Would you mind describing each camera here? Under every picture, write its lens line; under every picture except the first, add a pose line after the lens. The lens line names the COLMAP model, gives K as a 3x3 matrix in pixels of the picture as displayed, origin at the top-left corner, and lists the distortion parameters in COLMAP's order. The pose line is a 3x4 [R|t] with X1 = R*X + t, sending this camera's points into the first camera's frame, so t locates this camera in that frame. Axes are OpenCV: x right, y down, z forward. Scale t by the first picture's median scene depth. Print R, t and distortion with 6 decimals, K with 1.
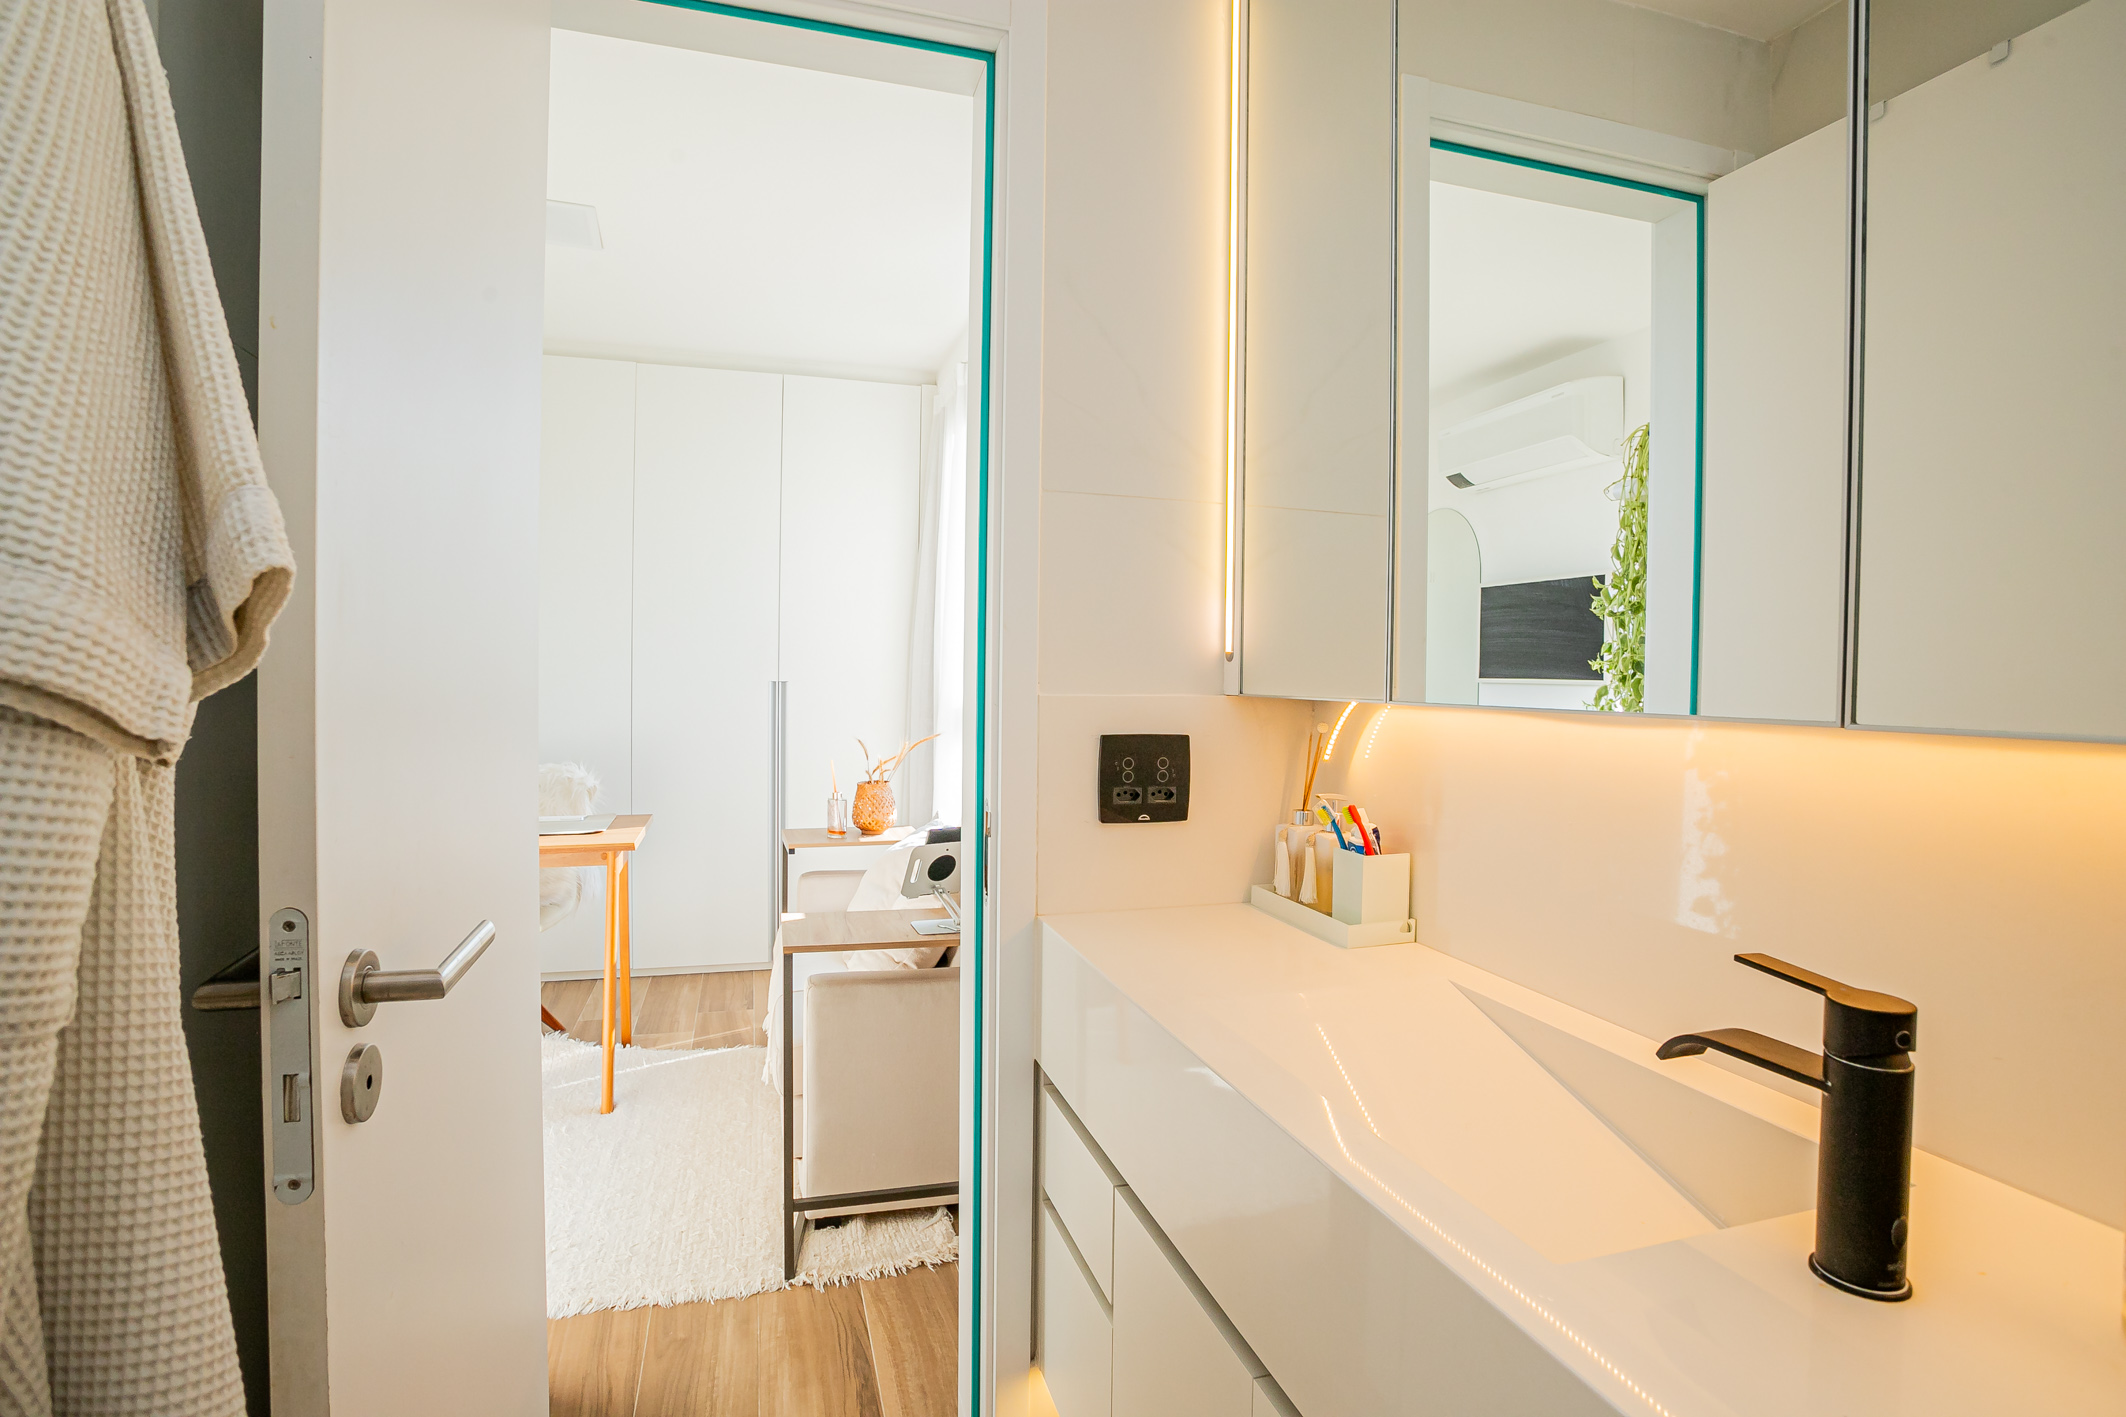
lens RADIAL K [[1053.1, 0, 1071.5], [0, 1053.1, 702.6], [0, 0, 1]] dist [-0.075537, 0.040361]
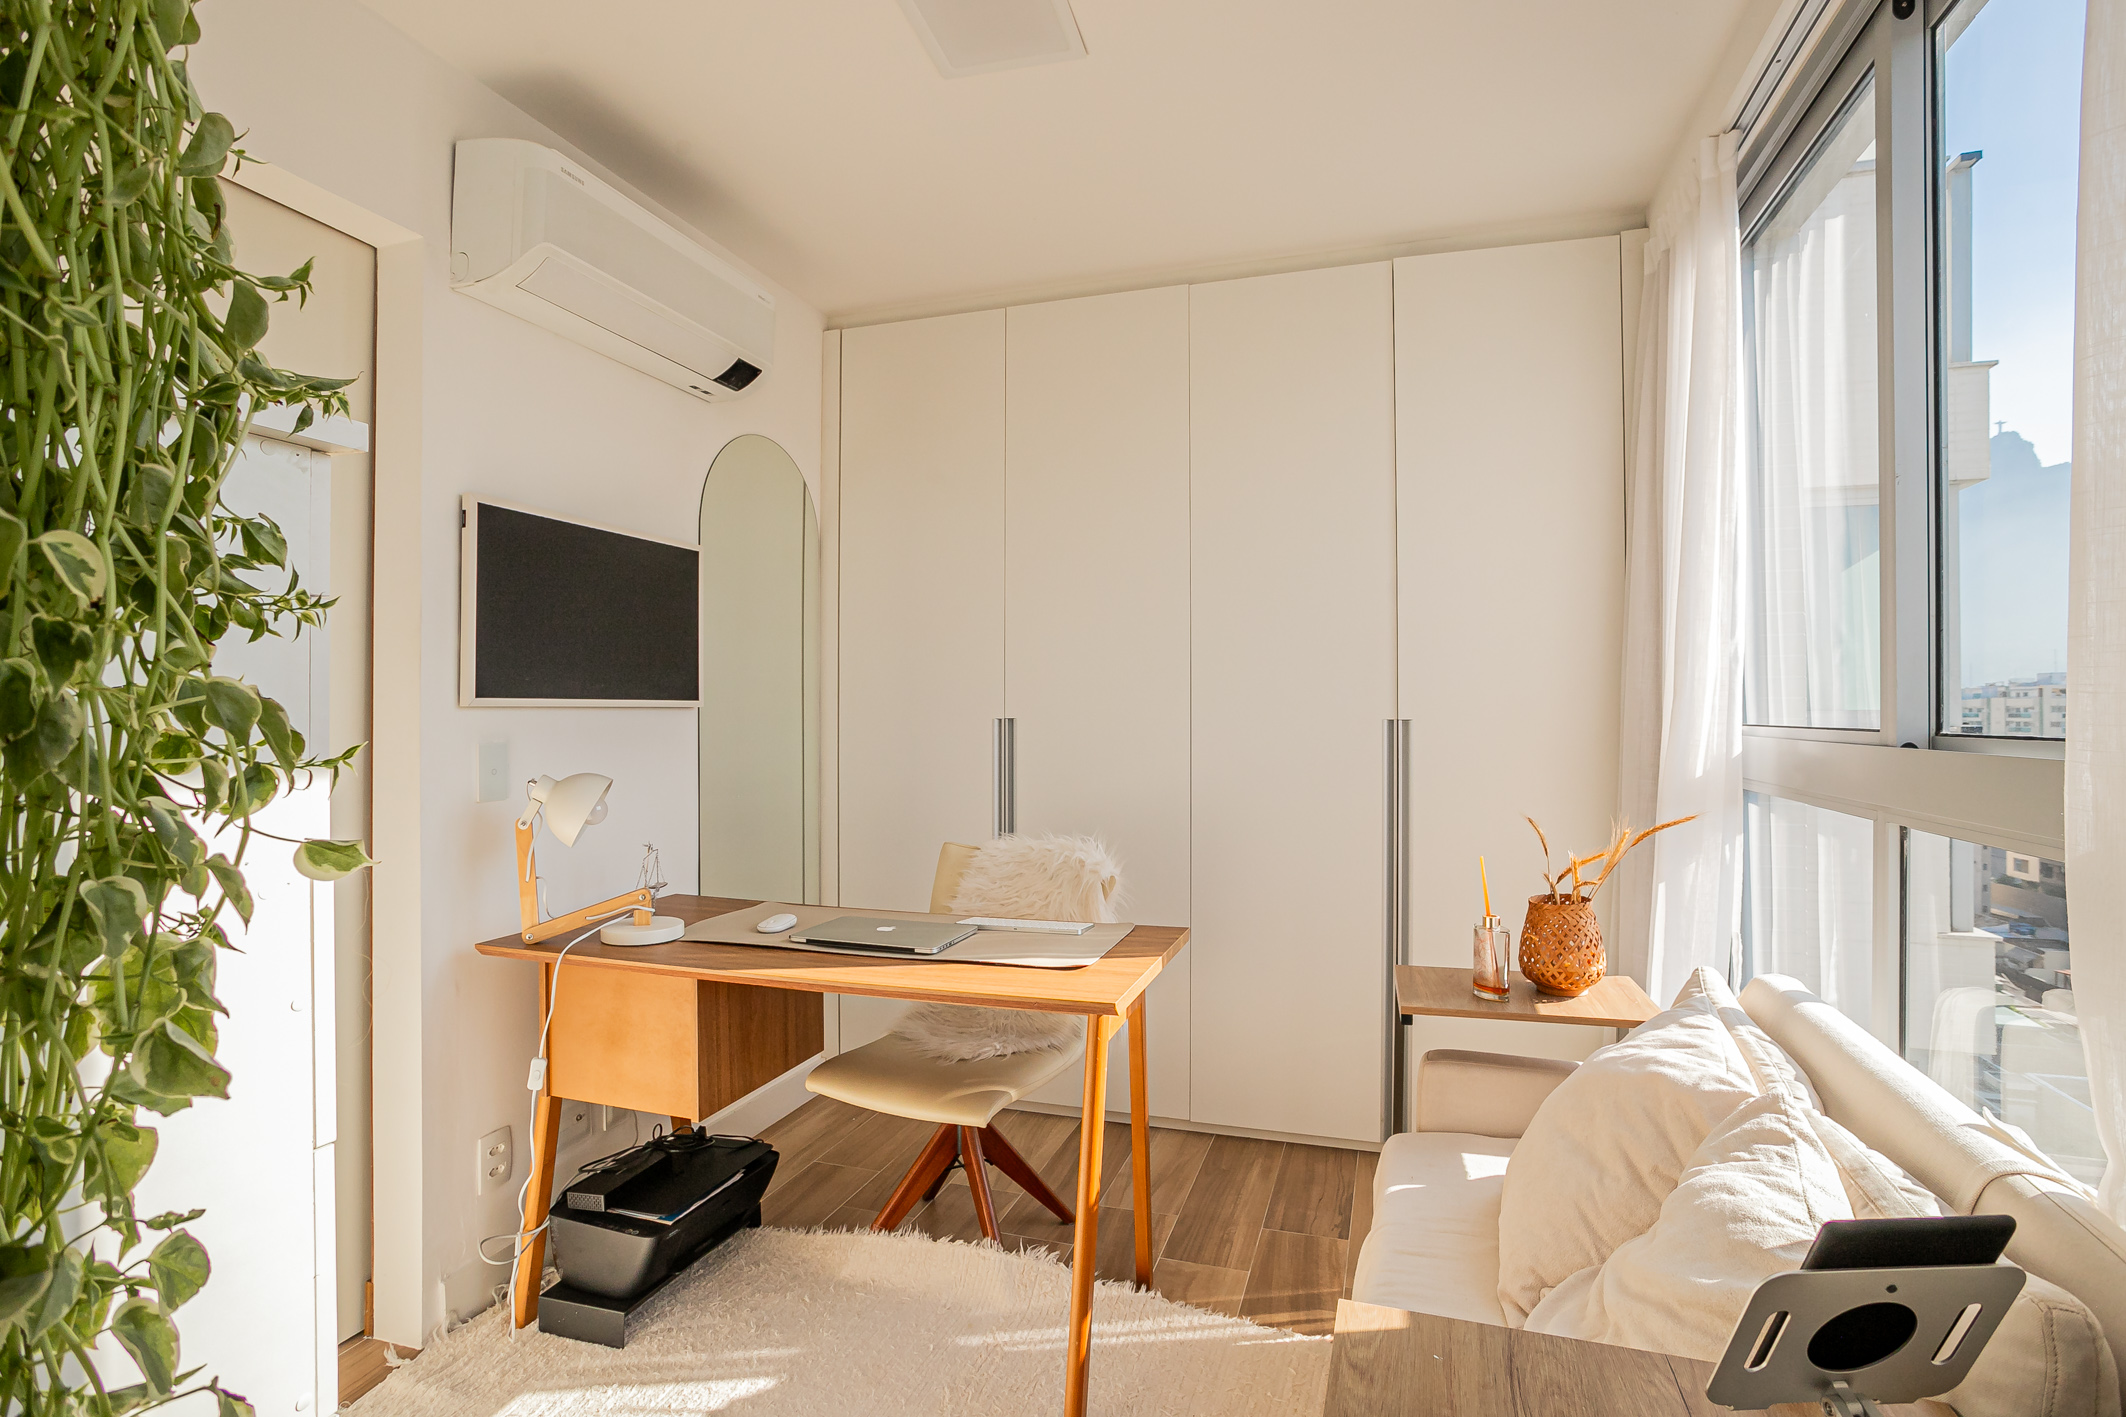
lens RADIAL K [[1053.1, 0, 1071.5], [0, 1053.1, 702.6], [0, 0, 1]] dist [-0.075537, 0.040361]
pose [[0.825283, -0.016360, -0.564482, -0.091208], [-0.004509, 0.999358, -0.035555, -0.007992], [0.564701, 0.031889, 0.824679, 0.401663]]
